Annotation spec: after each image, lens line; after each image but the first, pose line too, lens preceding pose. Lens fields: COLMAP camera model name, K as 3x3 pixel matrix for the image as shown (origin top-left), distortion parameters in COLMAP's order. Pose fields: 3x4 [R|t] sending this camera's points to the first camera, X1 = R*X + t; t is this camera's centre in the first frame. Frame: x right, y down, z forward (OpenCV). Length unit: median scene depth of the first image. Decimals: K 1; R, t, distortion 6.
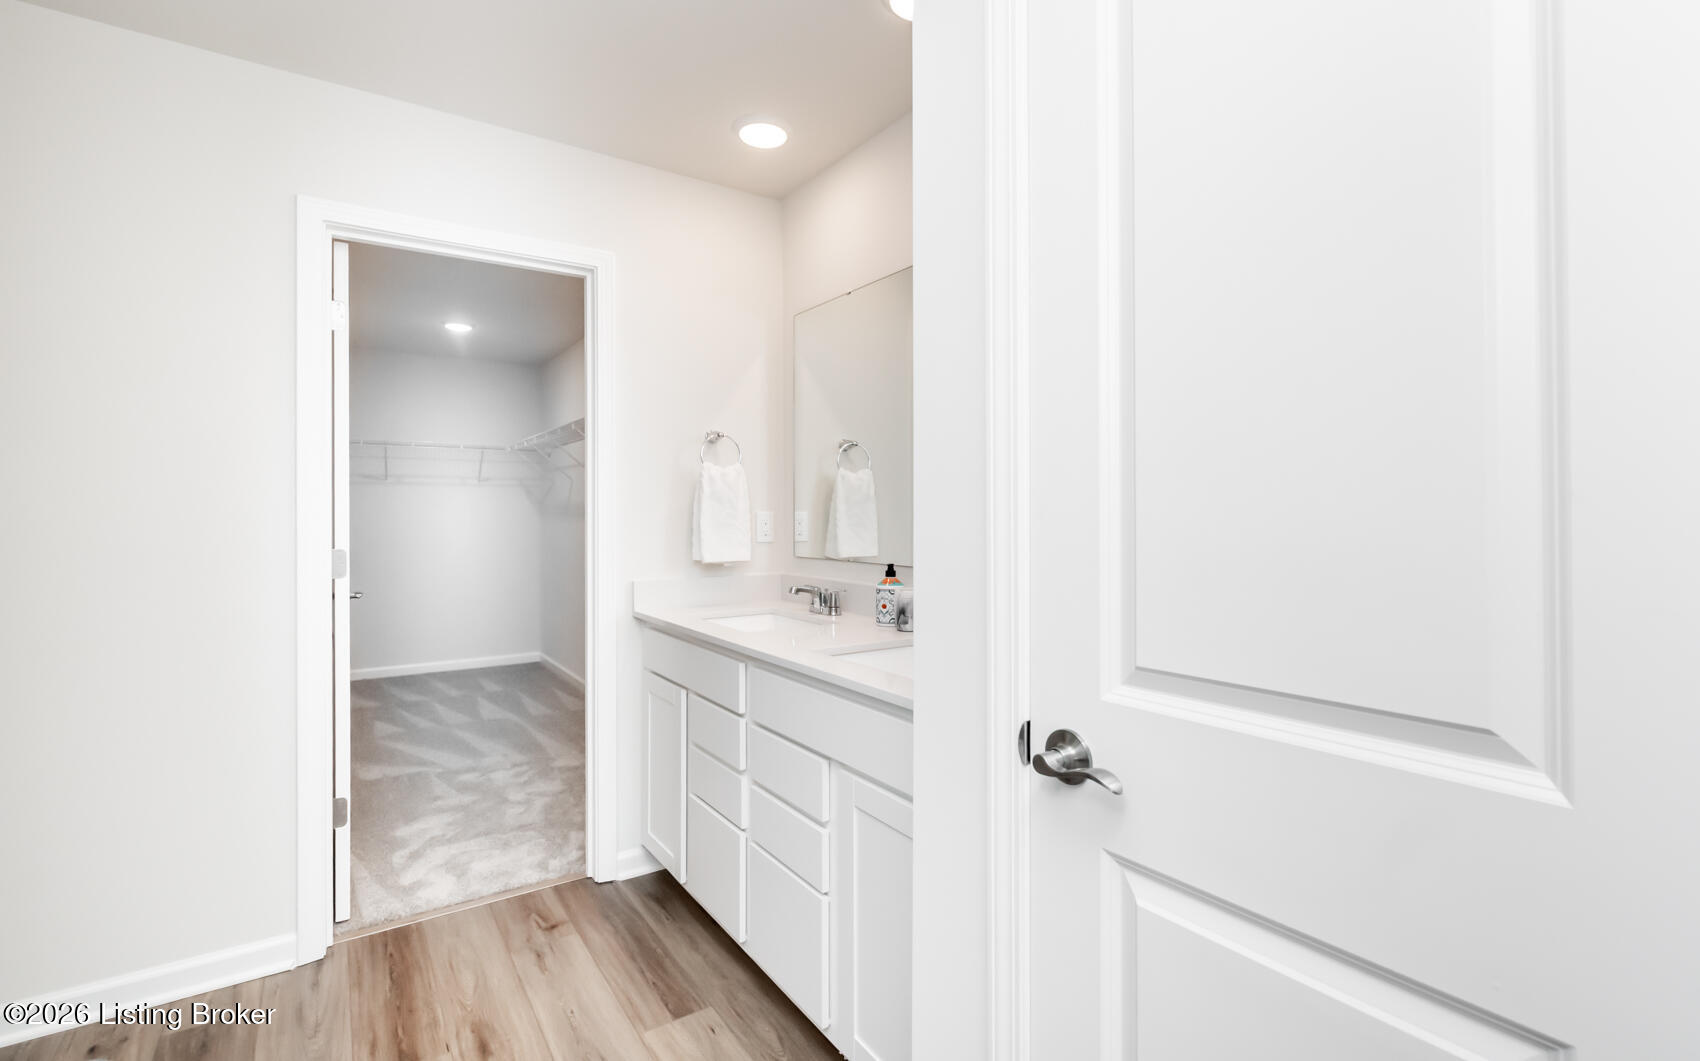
lens RADIAL K [[746.2, 0, 844.3], [0, 746.2, 514.9], [0, 0, 1]] dist [0.000839, -0.000183]
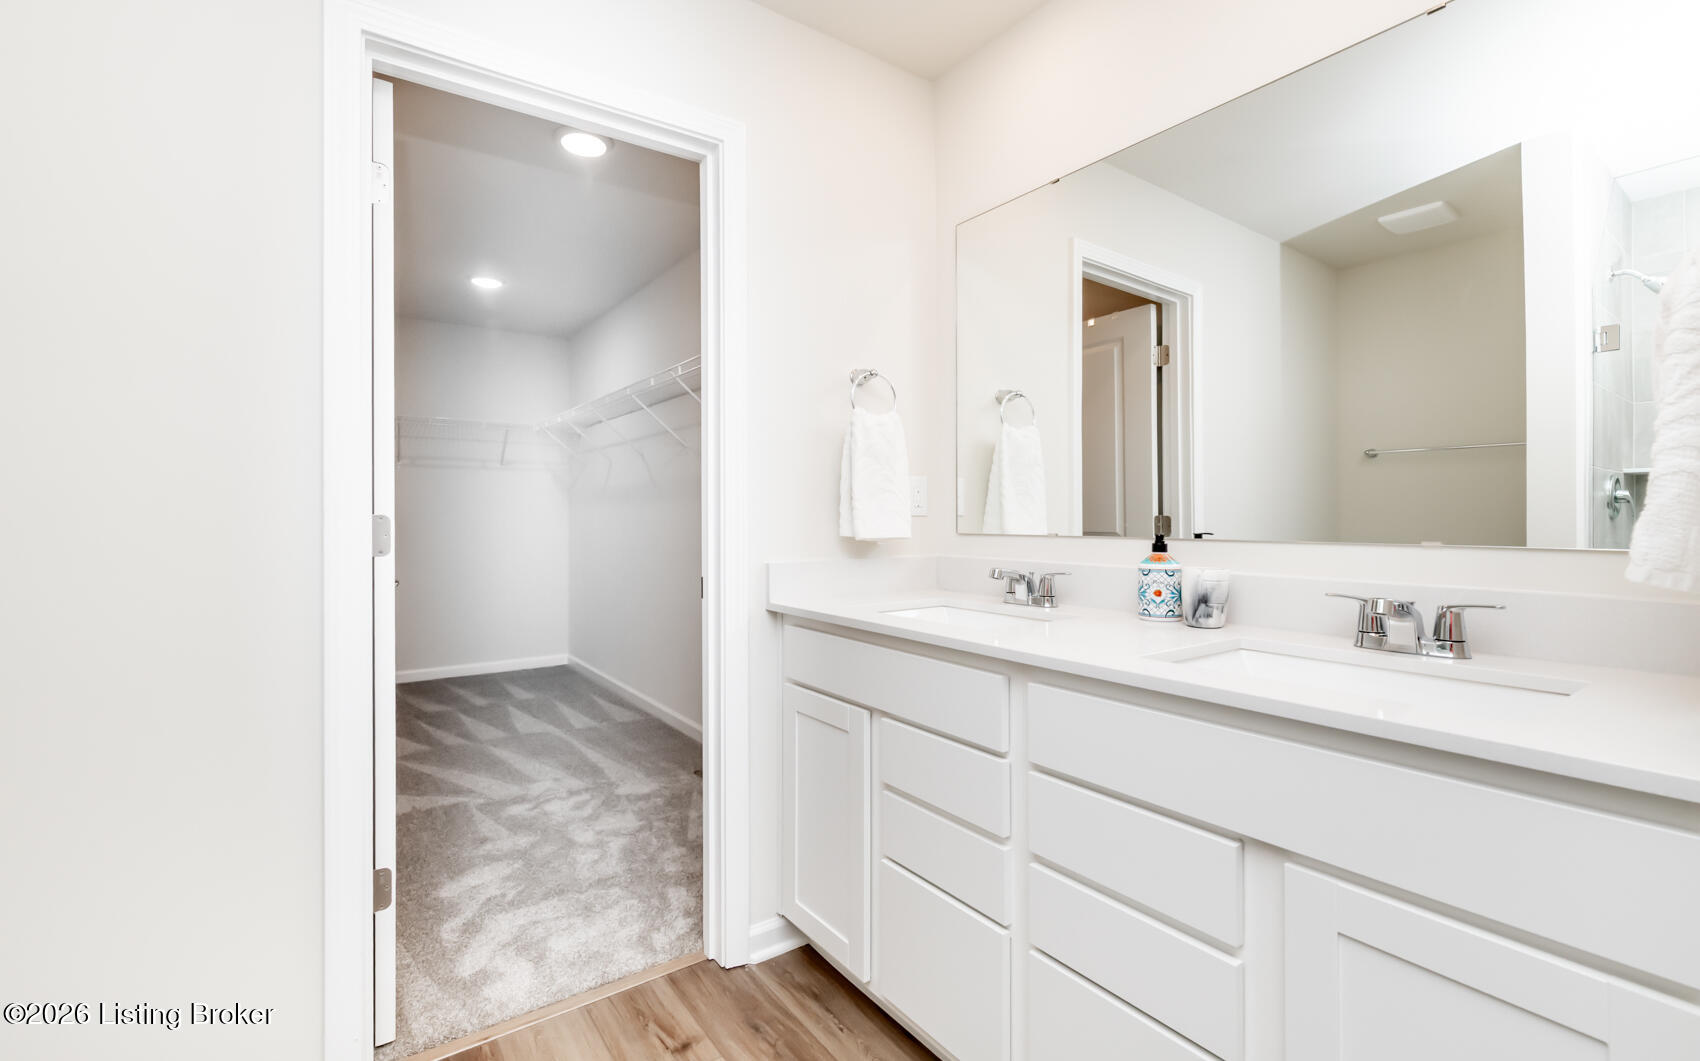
lens RADIAL K [[738.5, 0, 852.2], [0, 738.5, 514.1], [0, 0, 1]] dist [0.000561, -0.000132]
pose [[0.999800, -0.000451, 0.019978, -0.203261], [0.000477, 0.999999, -0.001284, 0.038752], [-0.019978, 0.001293, 0.999800, 0.243973]]
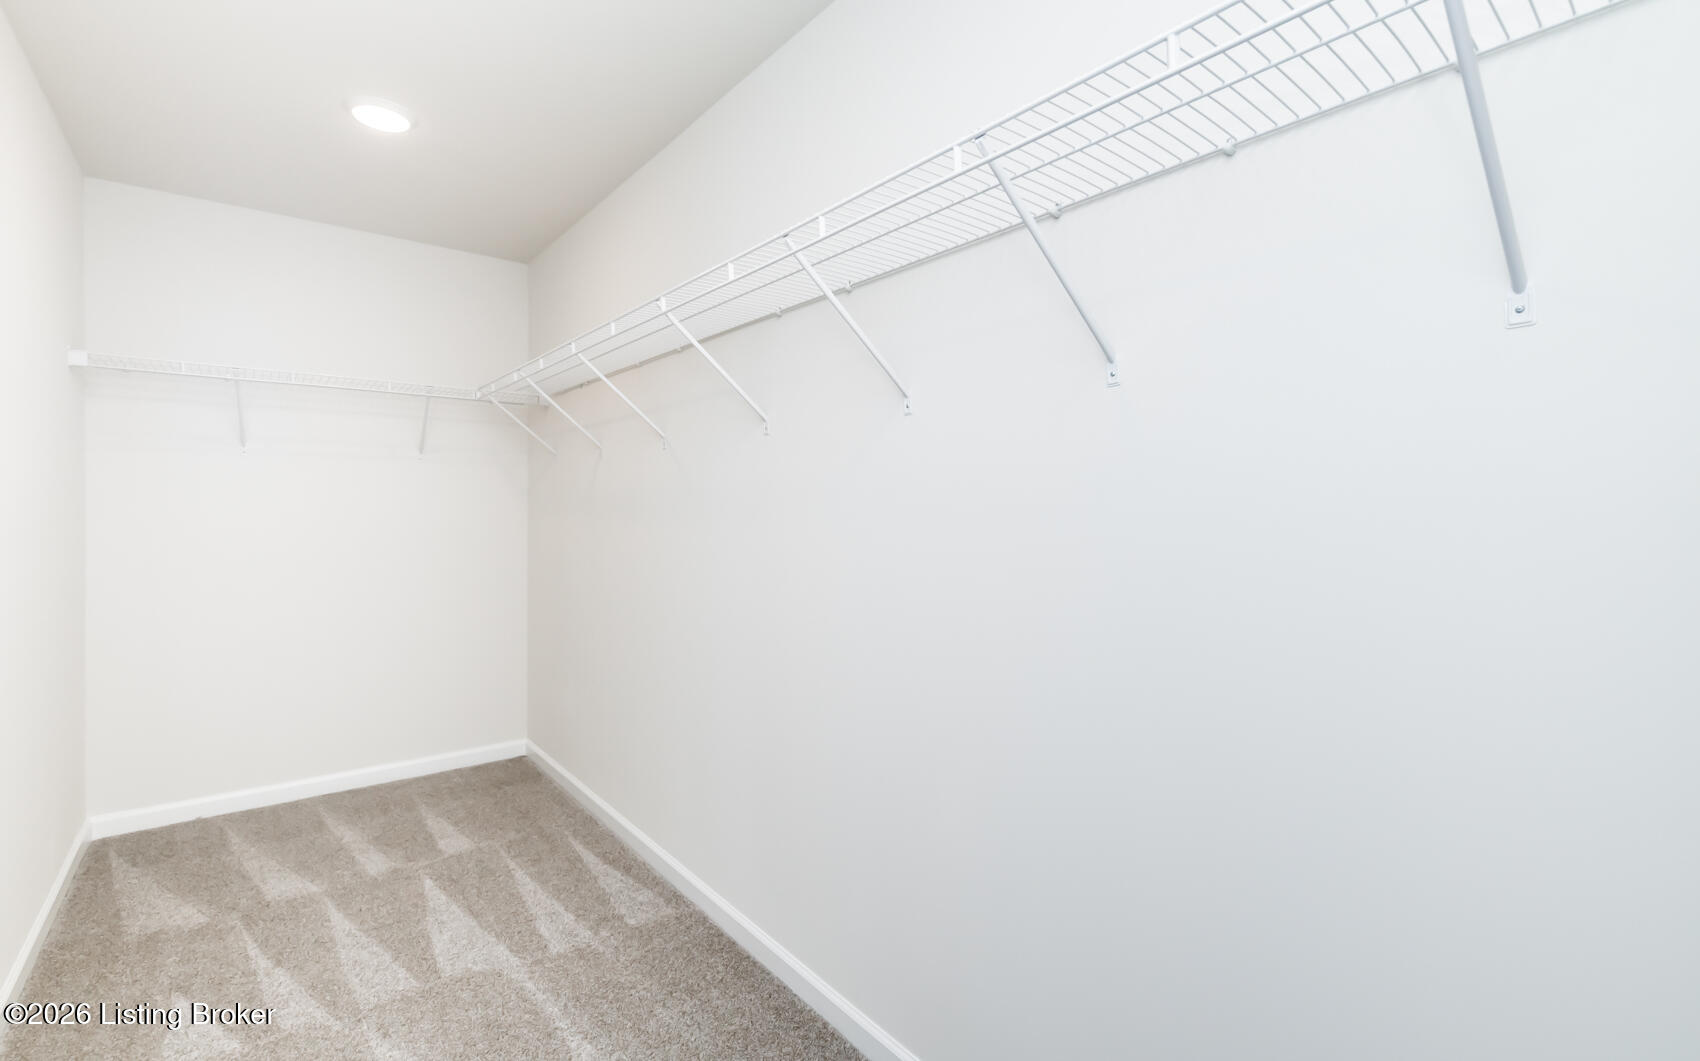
lens RADIAL K [[738.5, 0, 852.2], [0, 738.5, 514.1], [0, 0, 1]] dist [0.000561, -0.000132]
pose [[0.996937, -0.007607, 0.077841, -0.475904], [0.007966, 0.999959, -0.004295, 0.010661], [-0.077805, 0.004902, 0.996957, 0.952753]]
